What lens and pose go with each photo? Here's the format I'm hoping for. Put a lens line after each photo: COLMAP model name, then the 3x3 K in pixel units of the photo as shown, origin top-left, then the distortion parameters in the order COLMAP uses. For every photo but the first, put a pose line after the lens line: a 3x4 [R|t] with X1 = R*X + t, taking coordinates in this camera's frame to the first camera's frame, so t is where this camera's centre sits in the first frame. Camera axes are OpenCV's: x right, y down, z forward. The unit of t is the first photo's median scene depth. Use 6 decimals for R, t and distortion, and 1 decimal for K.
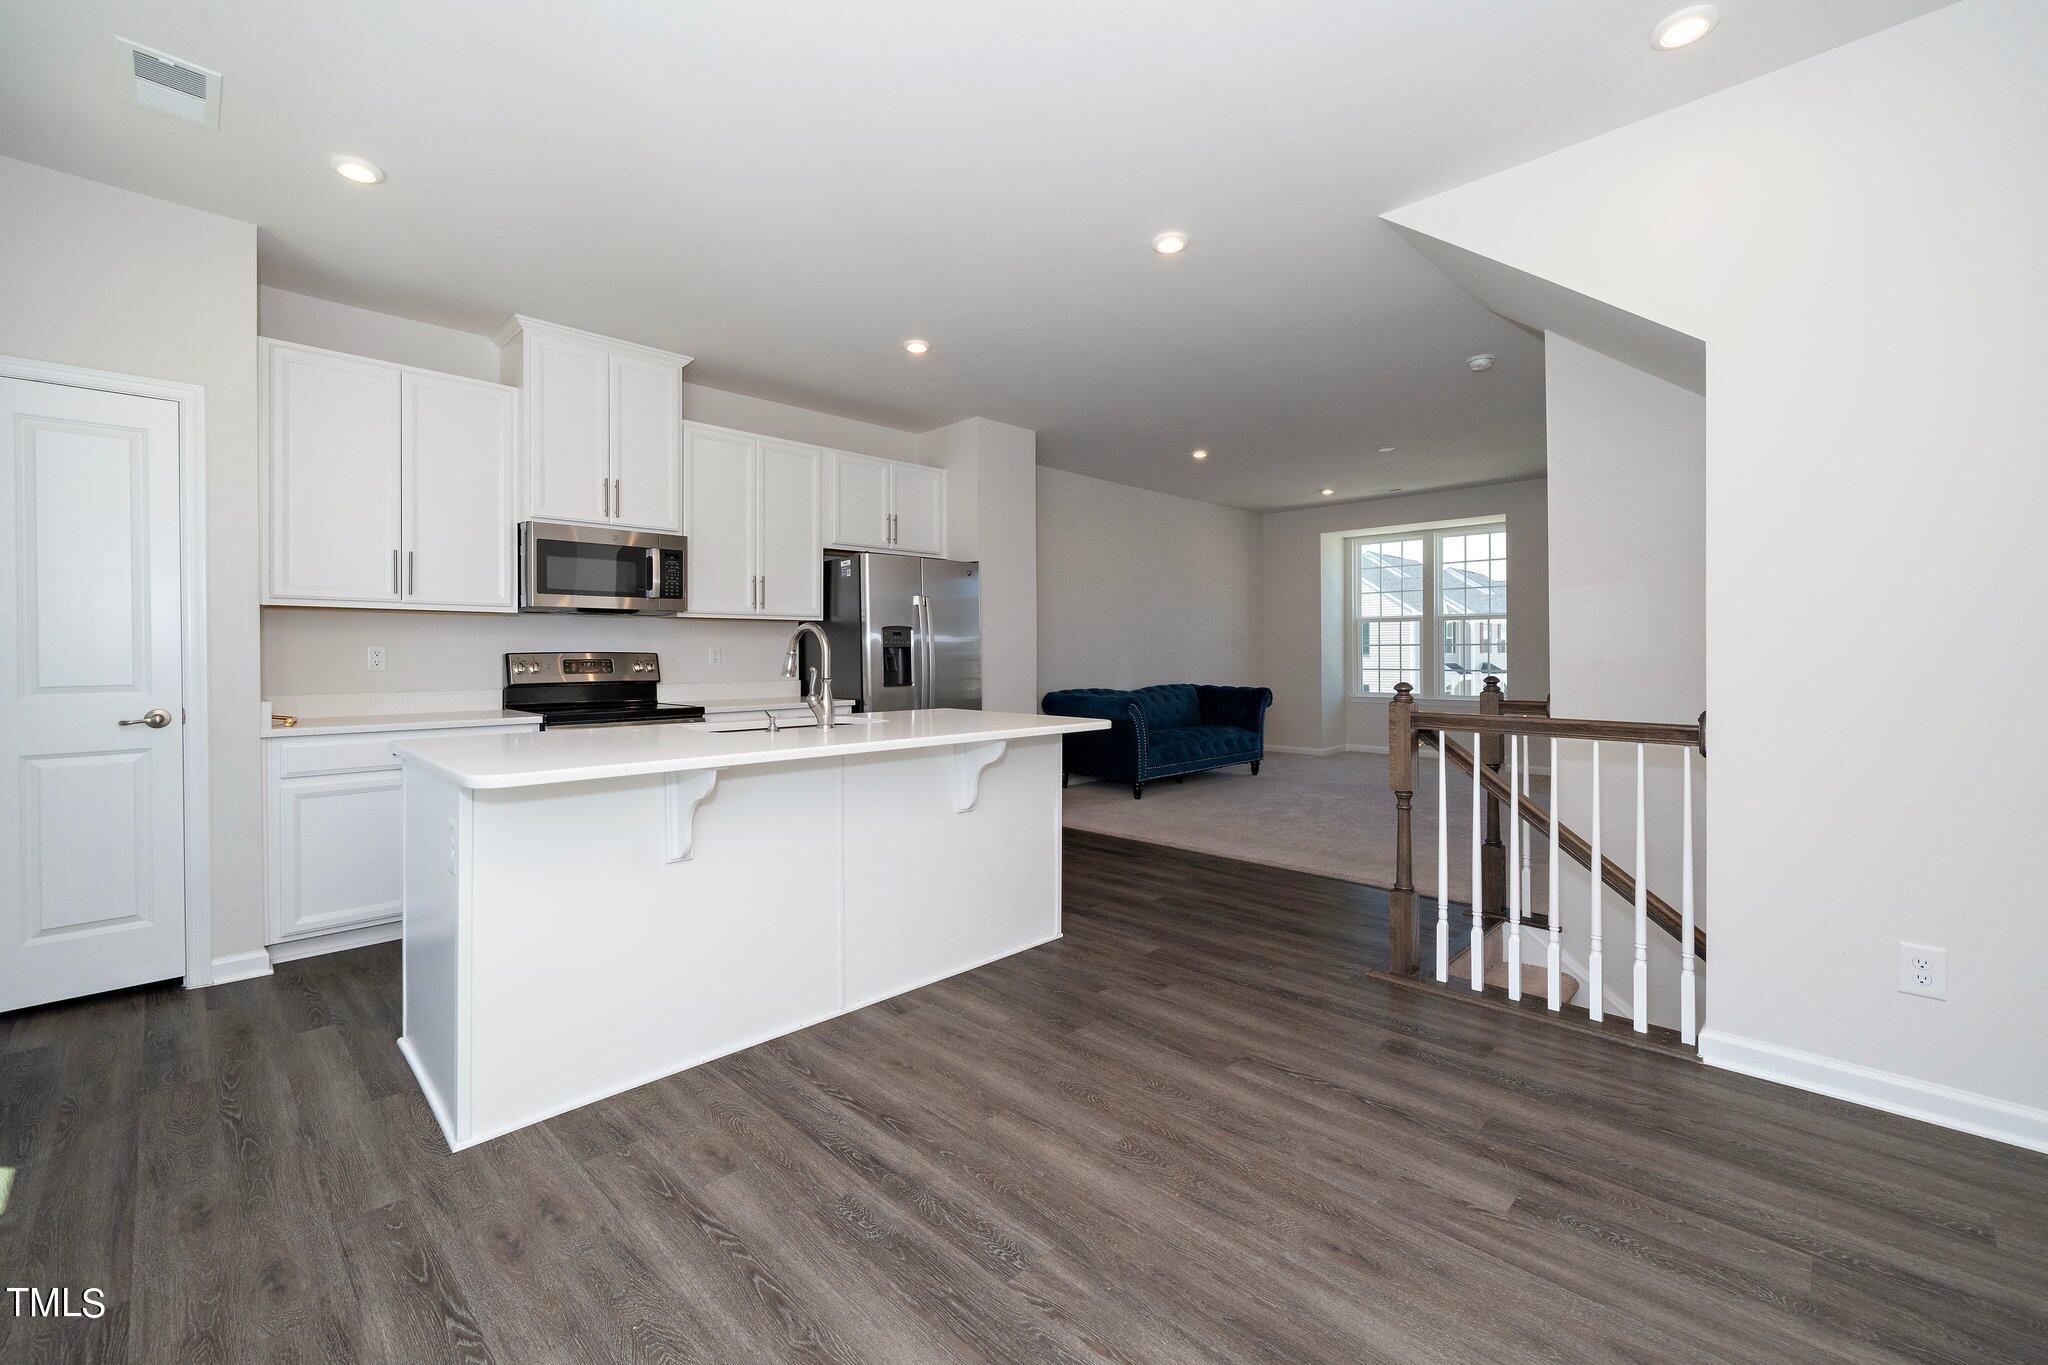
lens RADIAL K [[854.1, 0, 1029.2], [0, 854.1, 652.8], [0, 0, 1]] dist [0.003026, -0.000285]
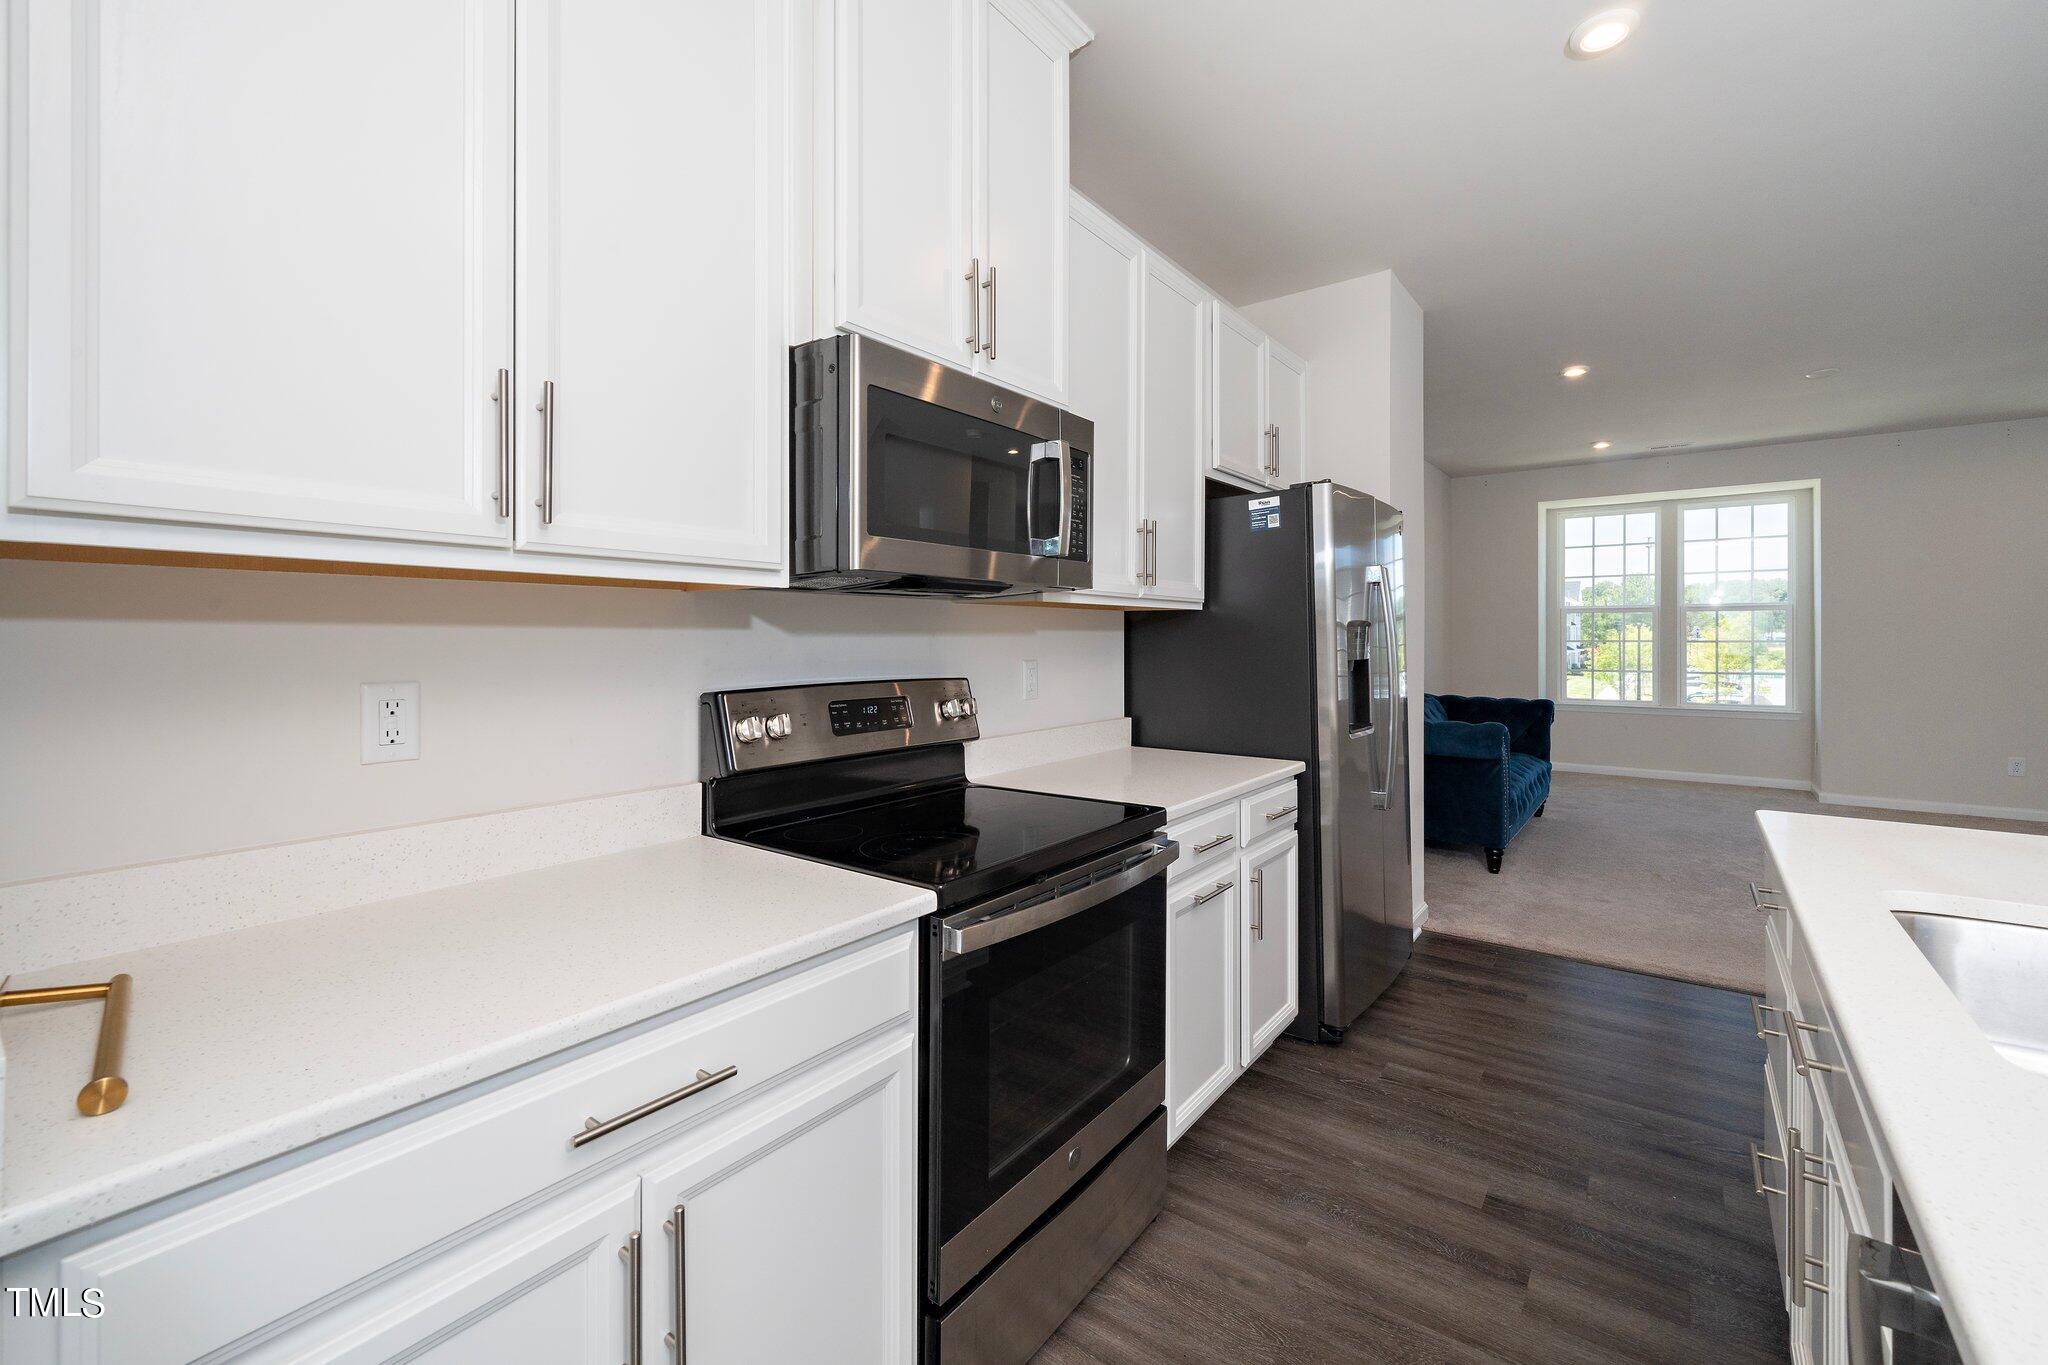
lens RADIAL K [[854.1, 0, 1029.9], [0, 854.1, 620.6], [0, 0, 1]] dist [0.003026, -0.000285]
pose [[0.992492, 0.003790, 0.122251, -0.699274], [-0.000937, 0.999726, -0.023386, -0.030404], [-0.122307, 0.023096, 0.992224, 0.805238]]
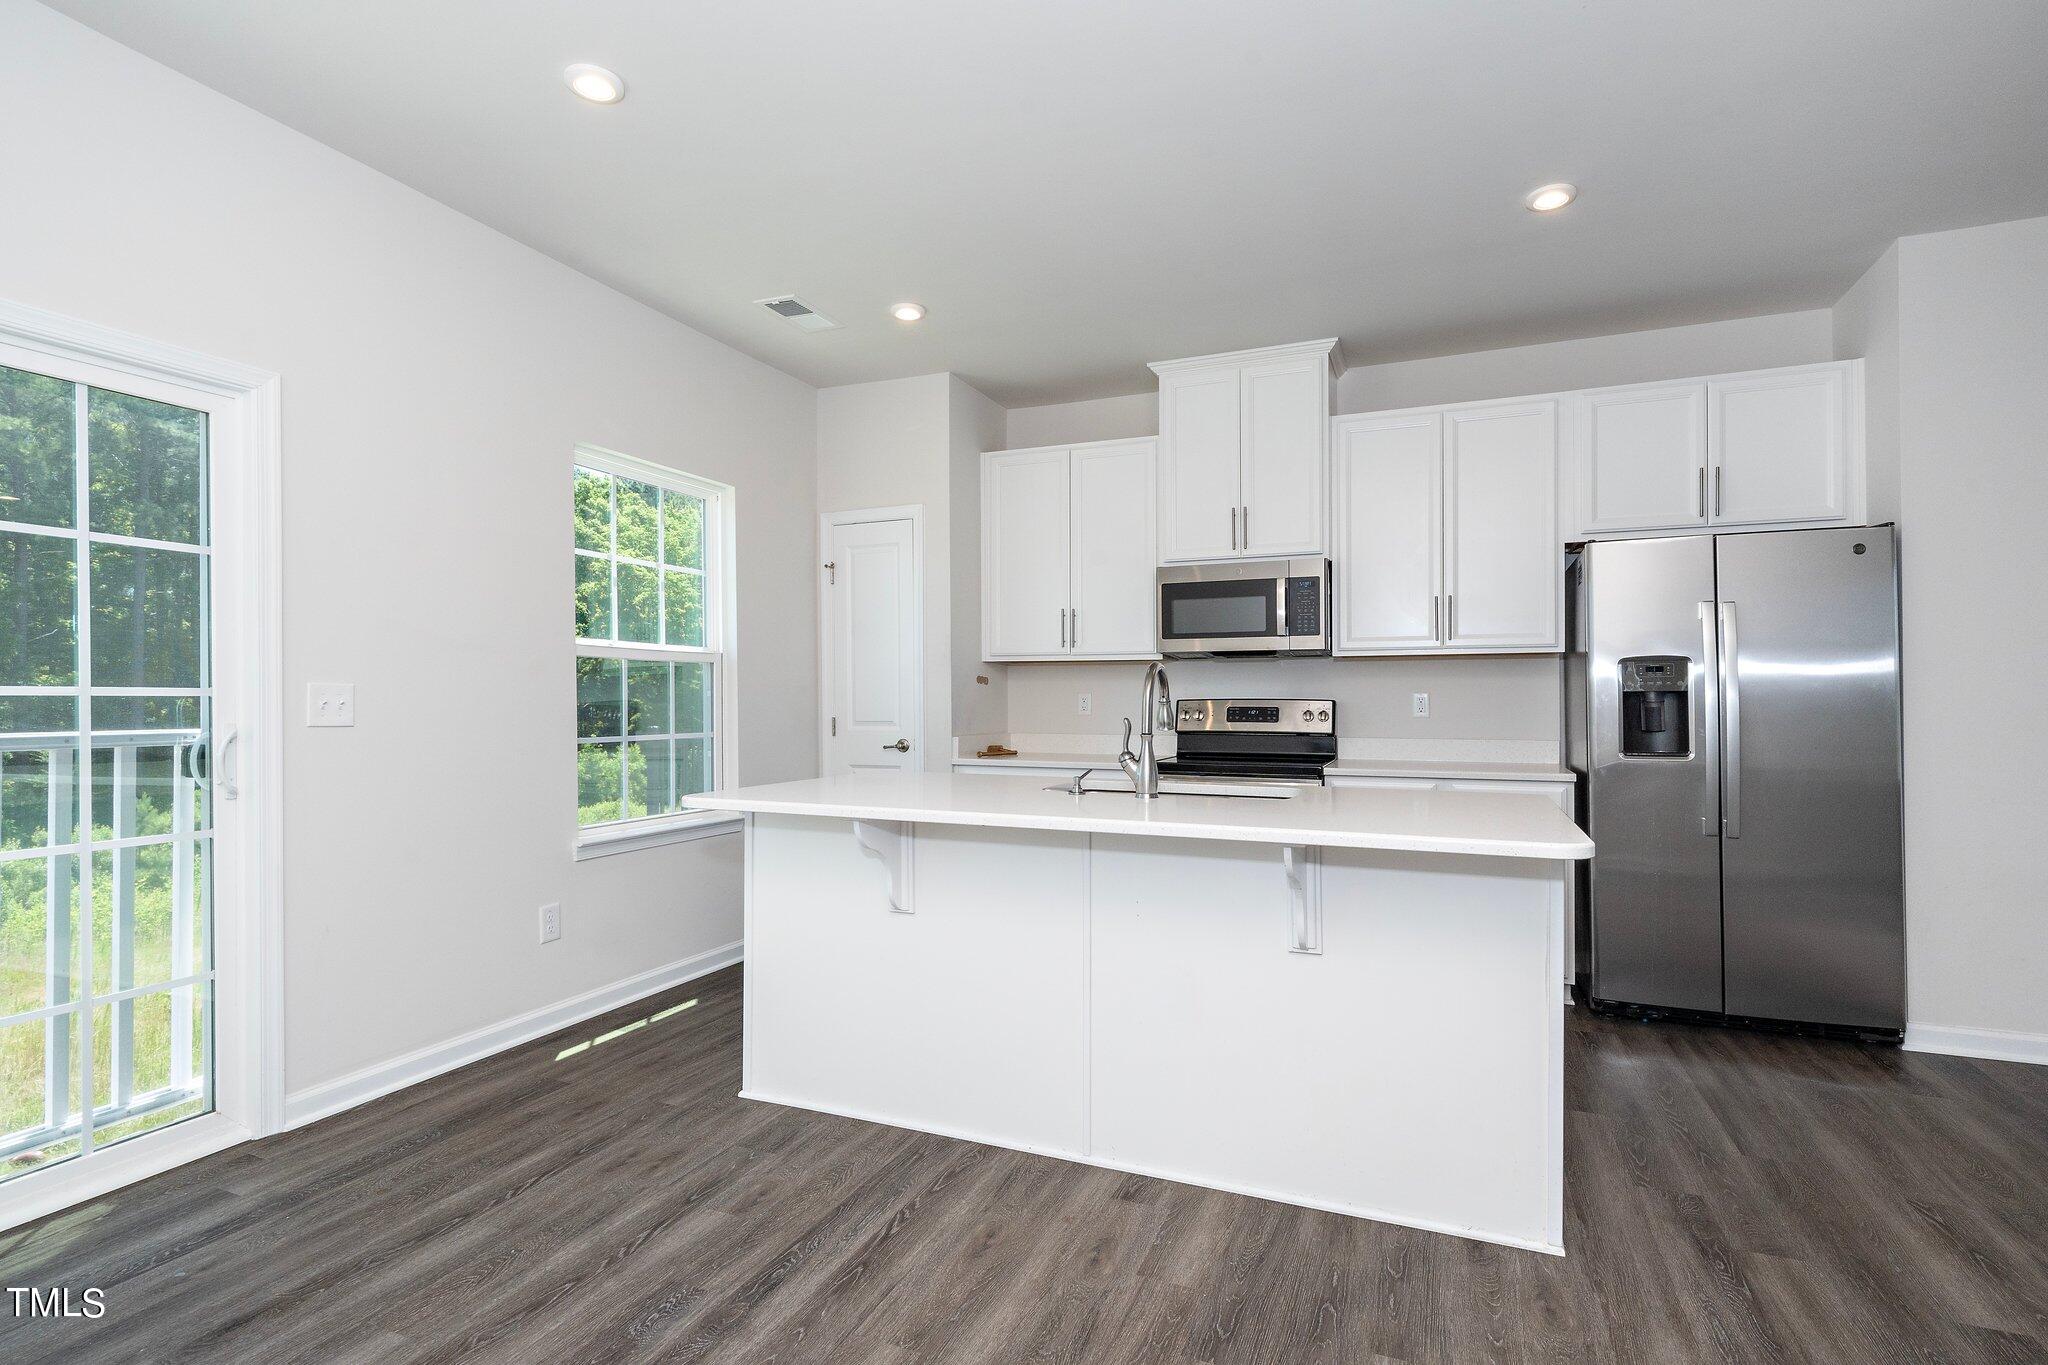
lens RADIAL K [[985.9, 0, 1029.1], [0, 985.9, 689.8], [0, 0, 1]] dist [0.001659, 0.000512]
pose [[0.369747, -0.006788, -0.929108, 0.539106], [-0.001190, 0.999969, -0.007779, -0.002115], [0.929132, 0.003981, 0.369727, 0.553684]]
